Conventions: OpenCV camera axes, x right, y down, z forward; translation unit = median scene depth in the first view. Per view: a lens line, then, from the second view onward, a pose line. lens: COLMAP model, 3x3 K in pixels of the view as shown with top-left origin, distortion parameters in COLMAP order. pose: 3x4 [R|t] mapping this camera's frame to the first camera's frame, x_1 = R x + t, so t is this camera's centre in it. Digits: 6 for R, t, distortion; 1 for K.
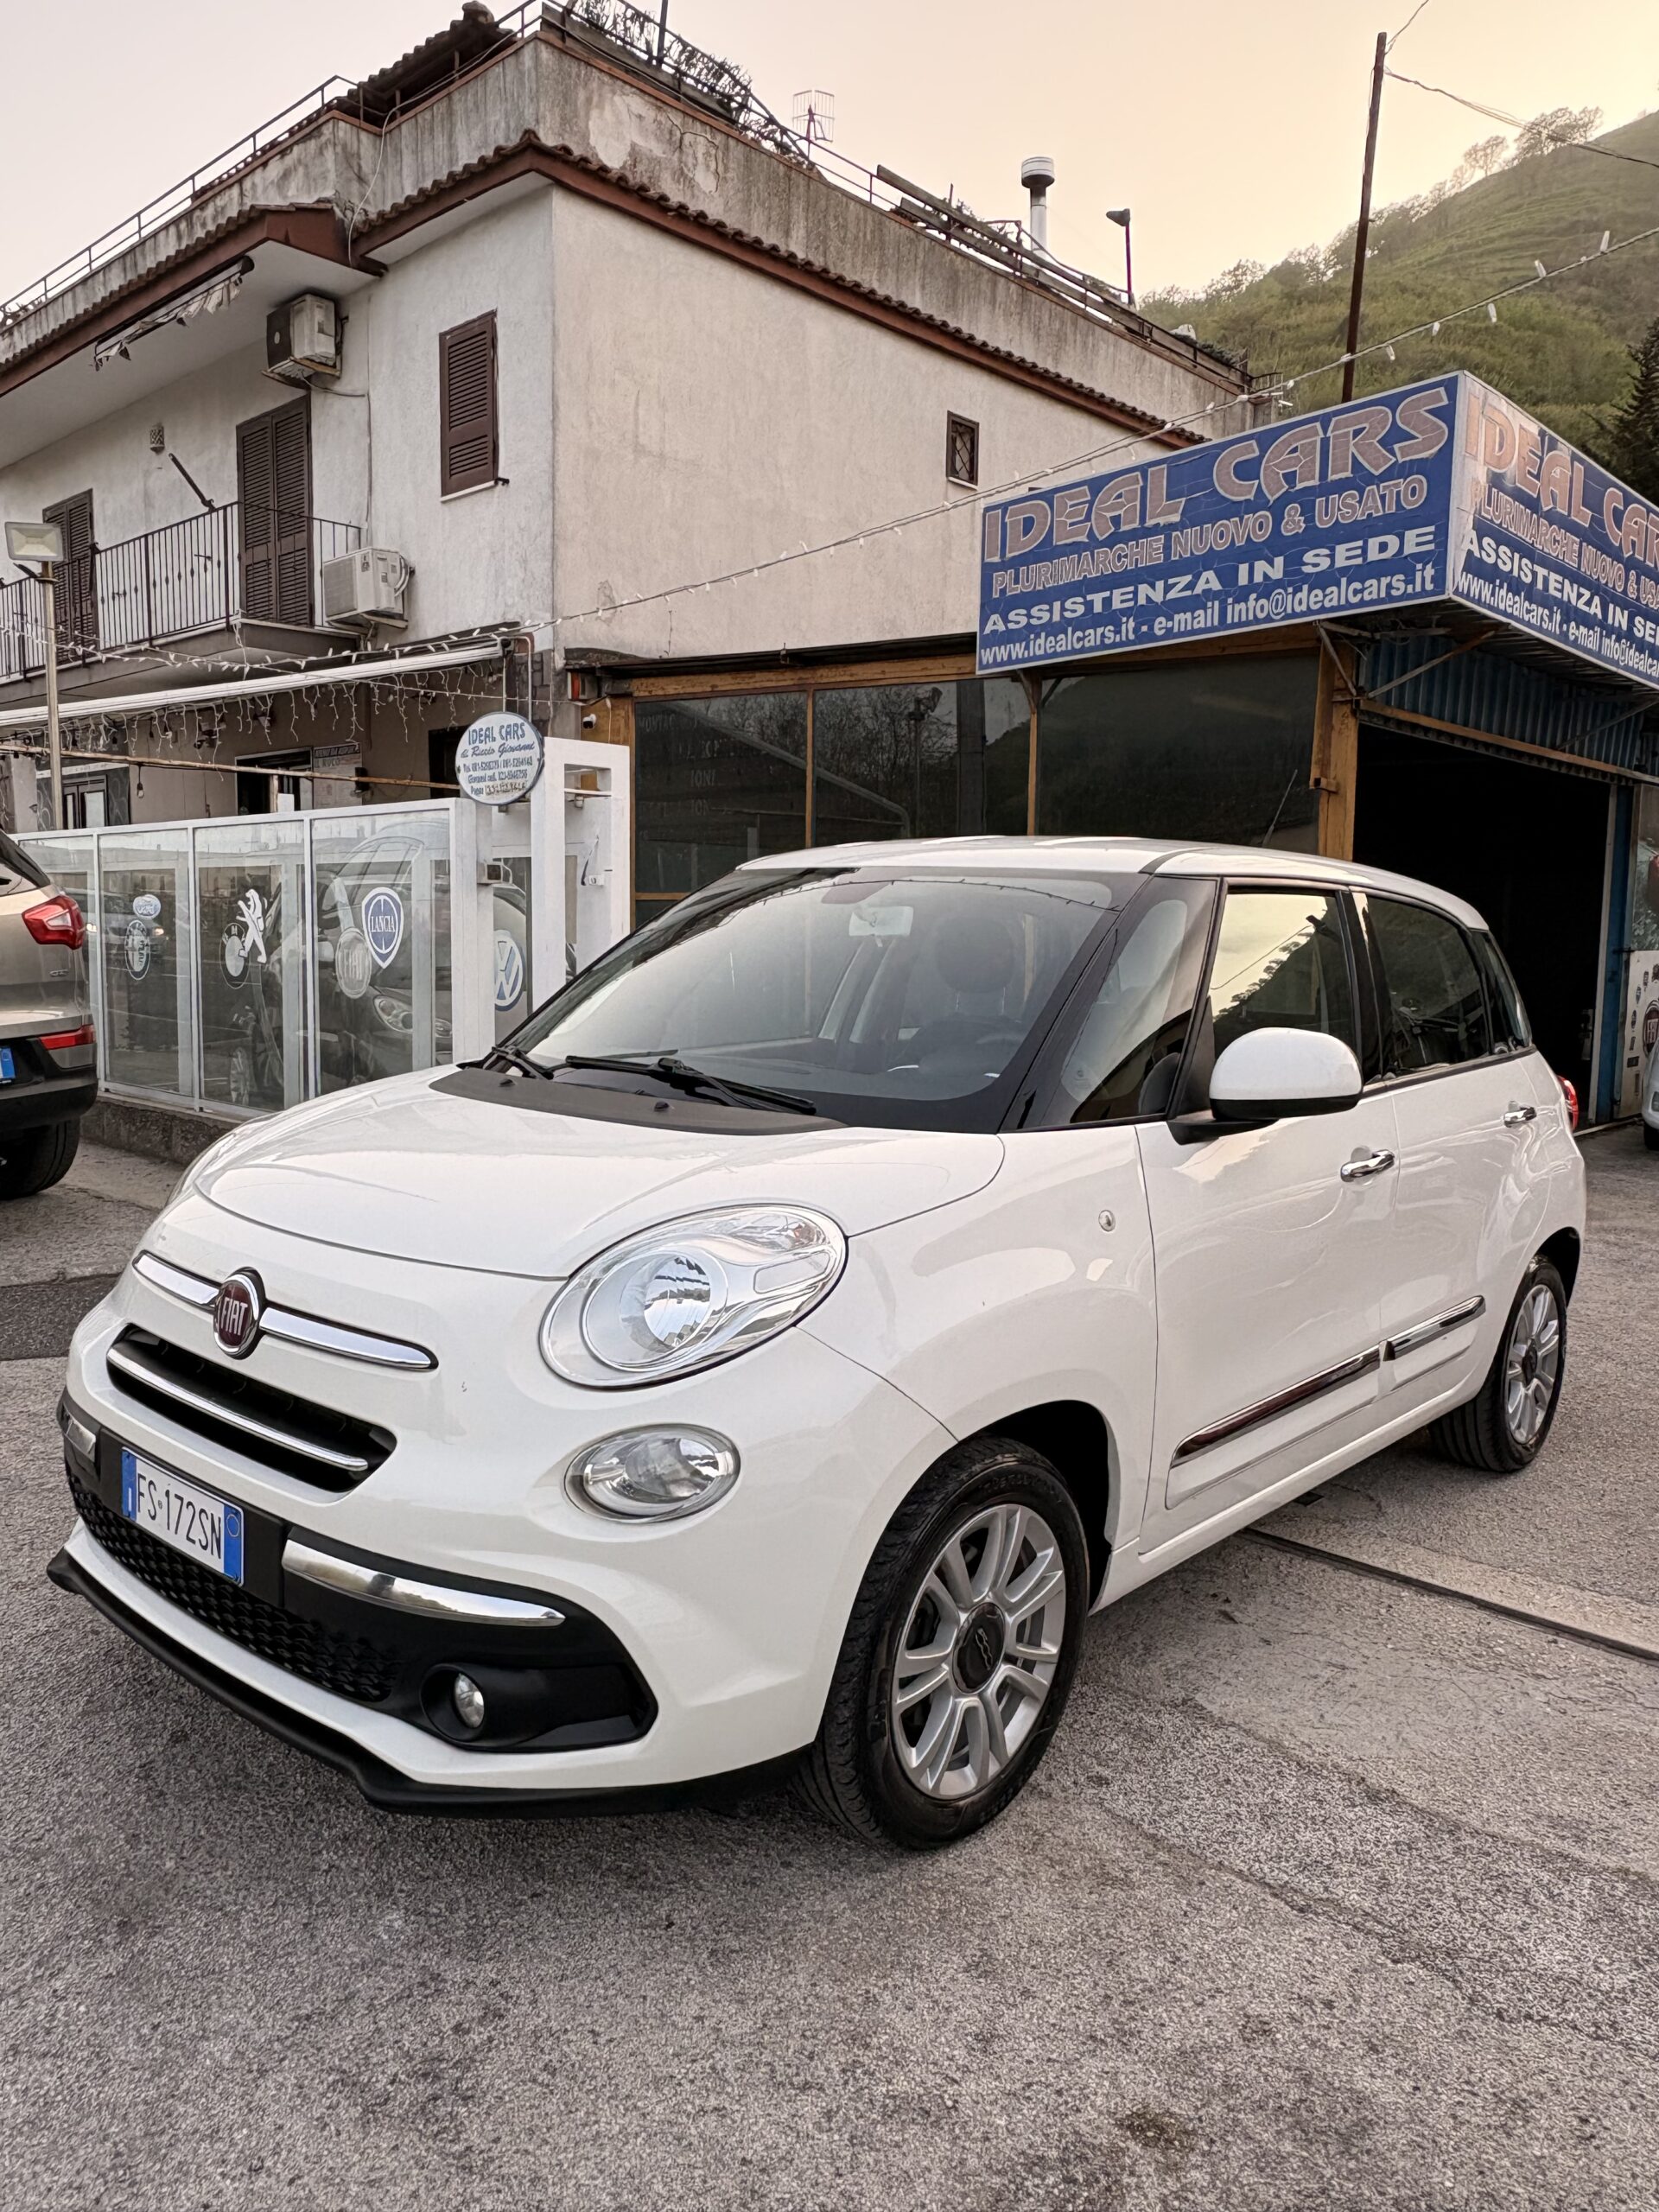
lens RADIAL K [[1590.8, 0, 833.5], [0, 1590.8, 1103.7], [0, 0, 1]] dist [-0.013592, 0.004389]
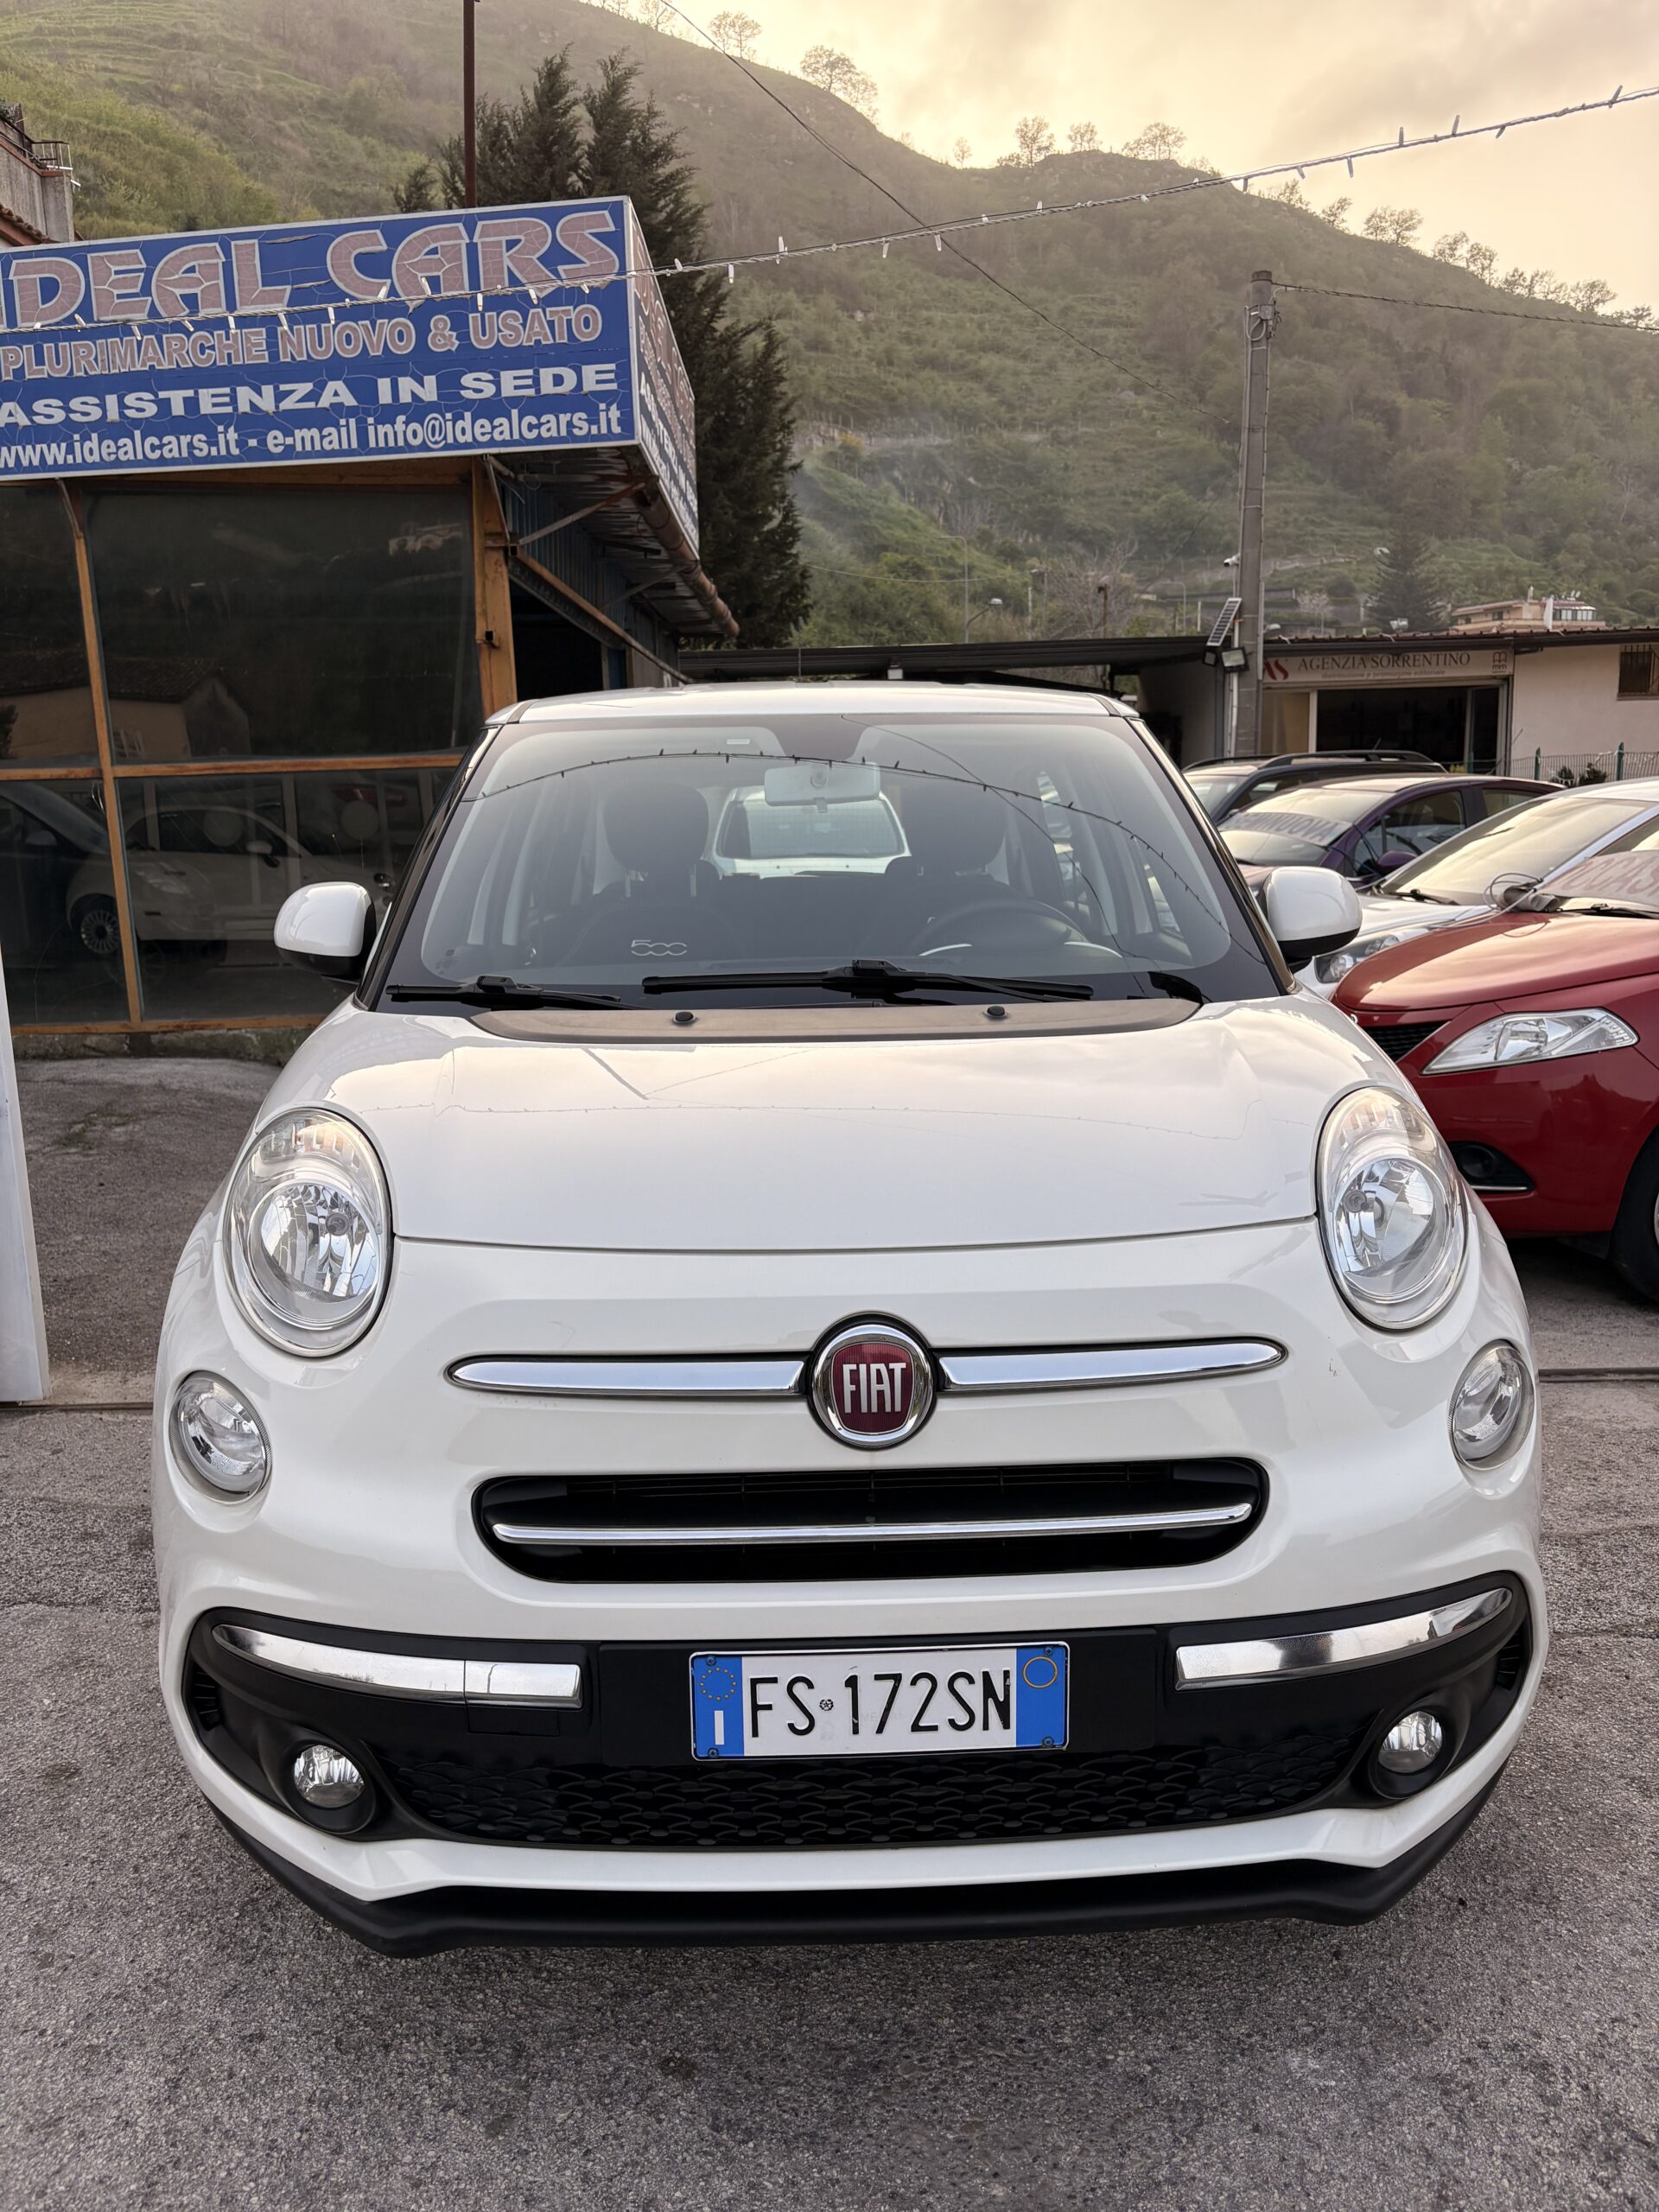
lens RADIAL K [[1660.8, 0, 839.7], [0, 1660.8, 1121.1], [0, 0, 1]] dist [0.040770, -0.042681]
pose [[0.724333, -0.165191, 0.669368, -0.244803], [0.114555, 0.986213, 0.119423, -0.017508], [-0.679867, -0.009822, 0.733270, 0.148375]]
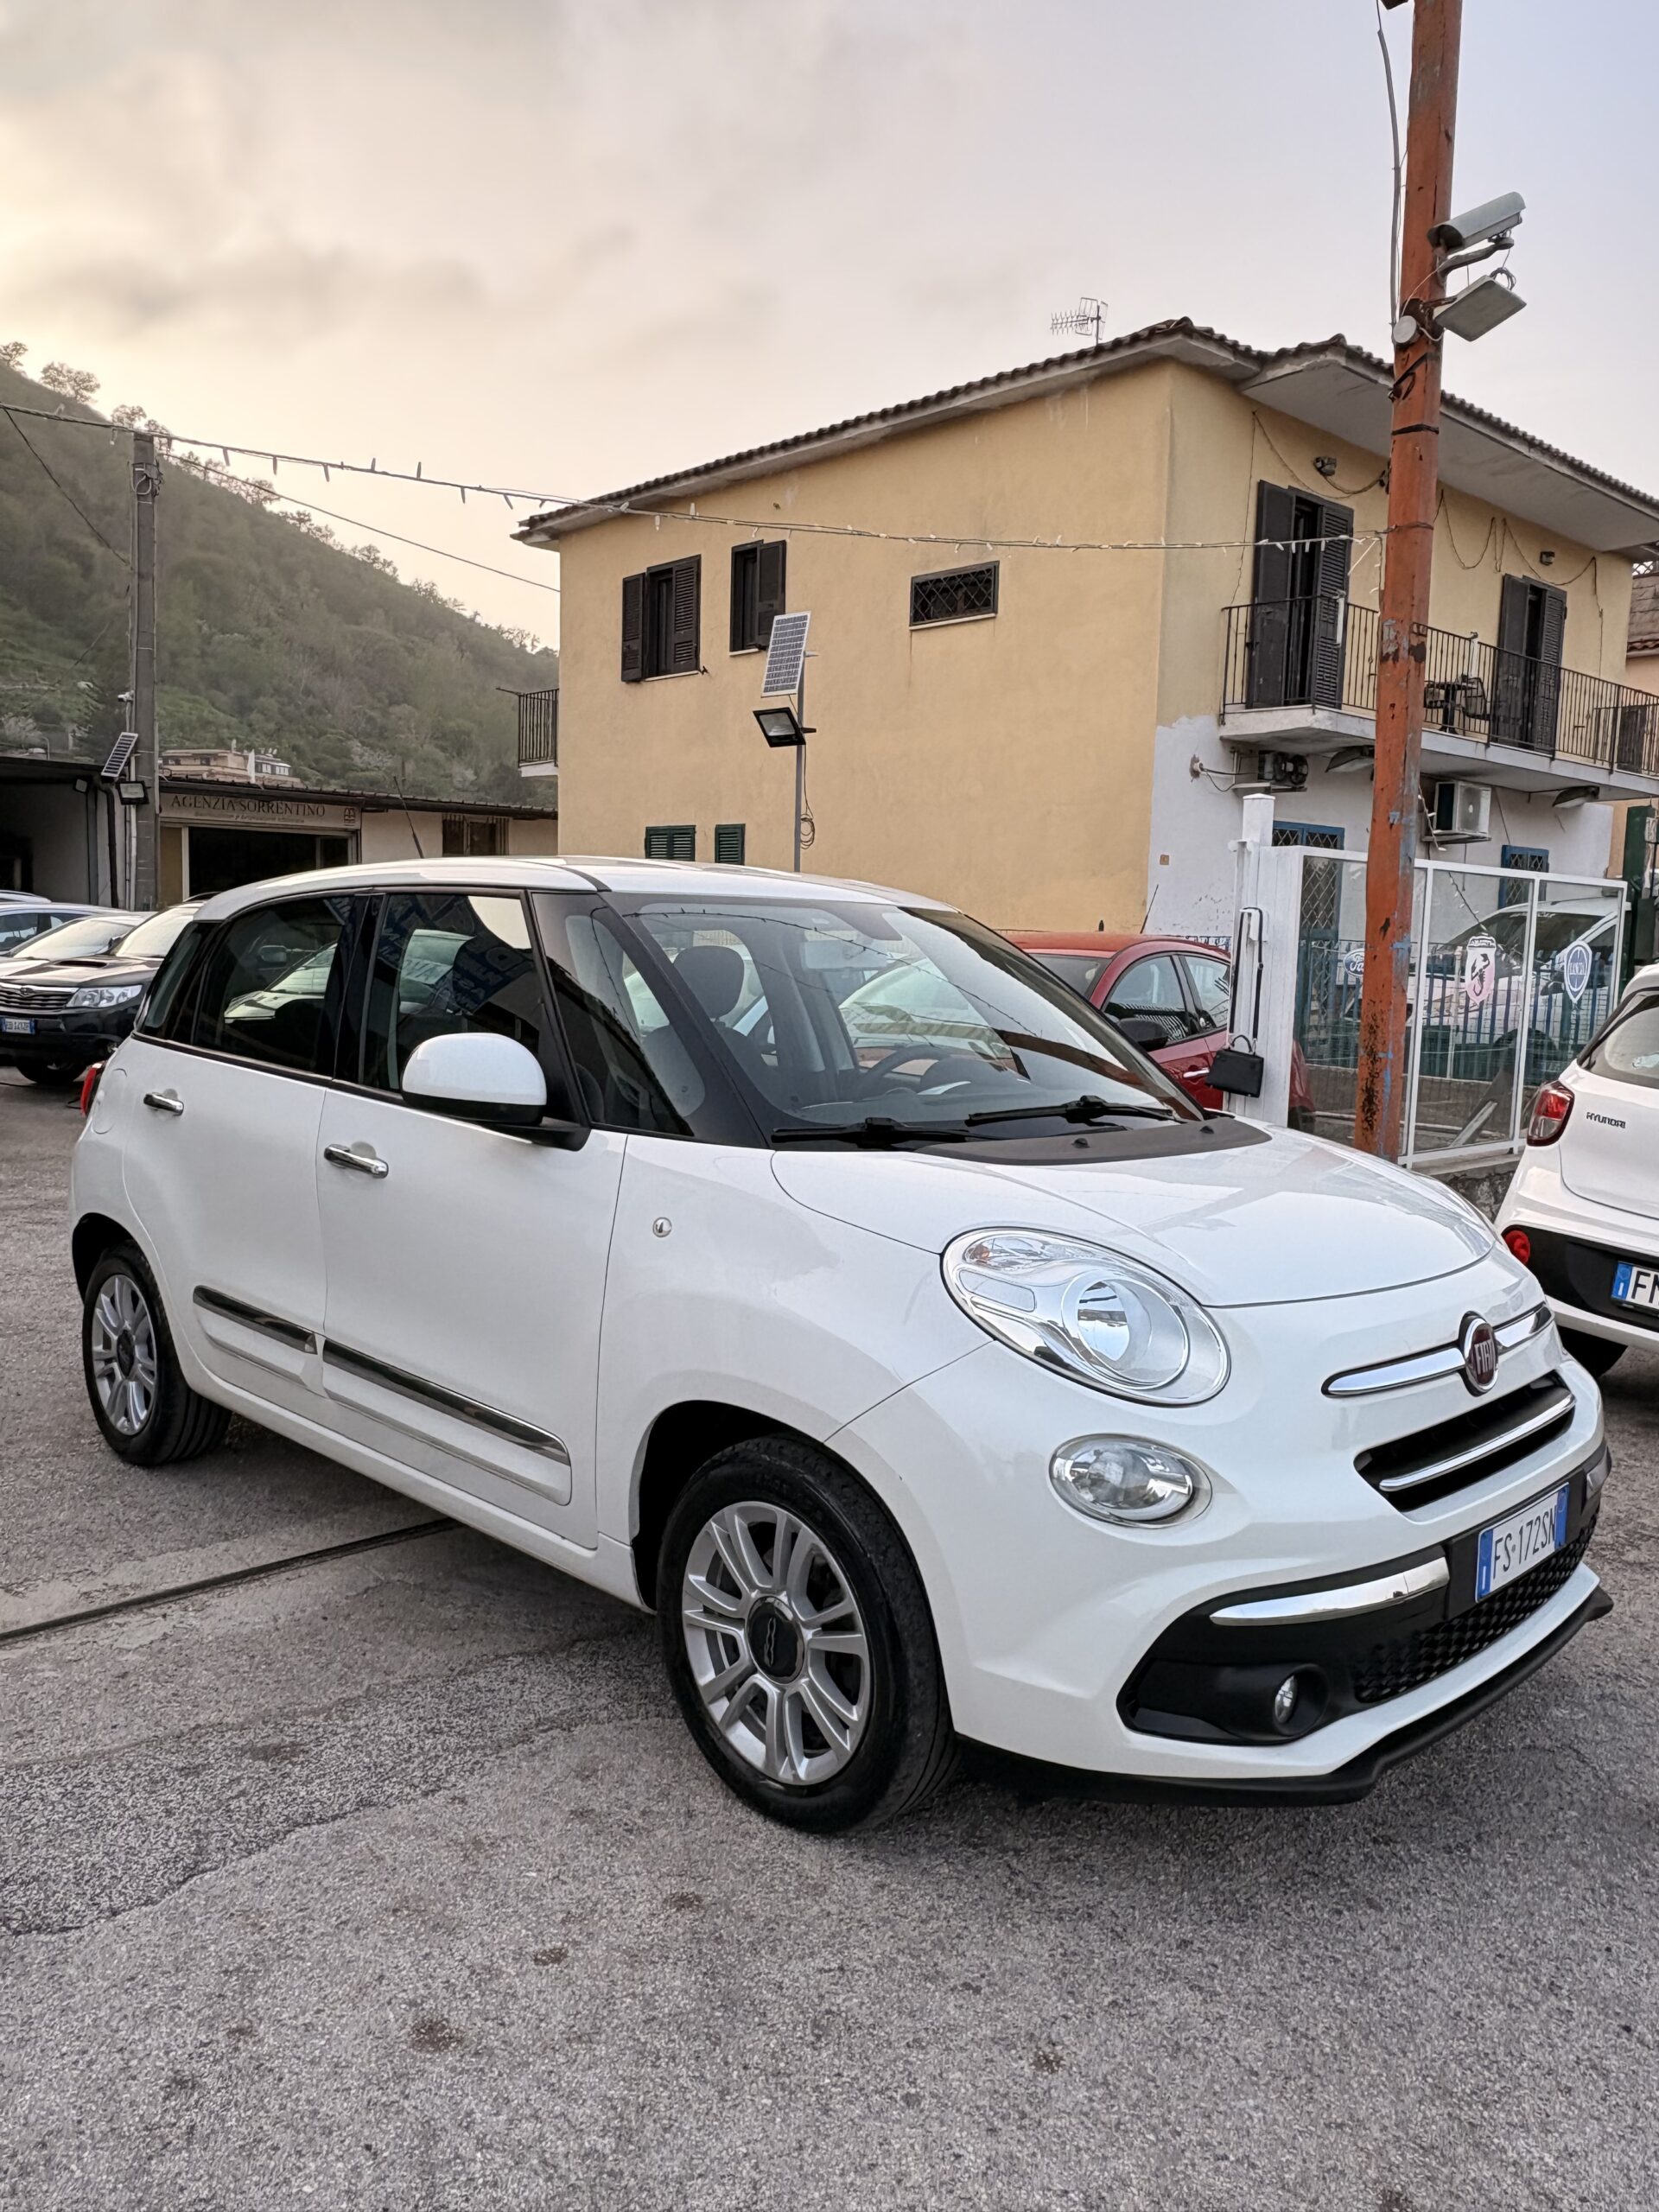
lens RADIAL K [[1590.8, 0, 827.5], [0, 1590.8, 1098.6], [0, 0, 1]] dist [-0.013592, 0.004389]
pose [[0.053454, -0.118545, 0.991509, -0.276370], [0.078437, 0.990359, 0.114178, -0.024637], [-0.995485, 0.071668, 0.062237, 0.191501]]
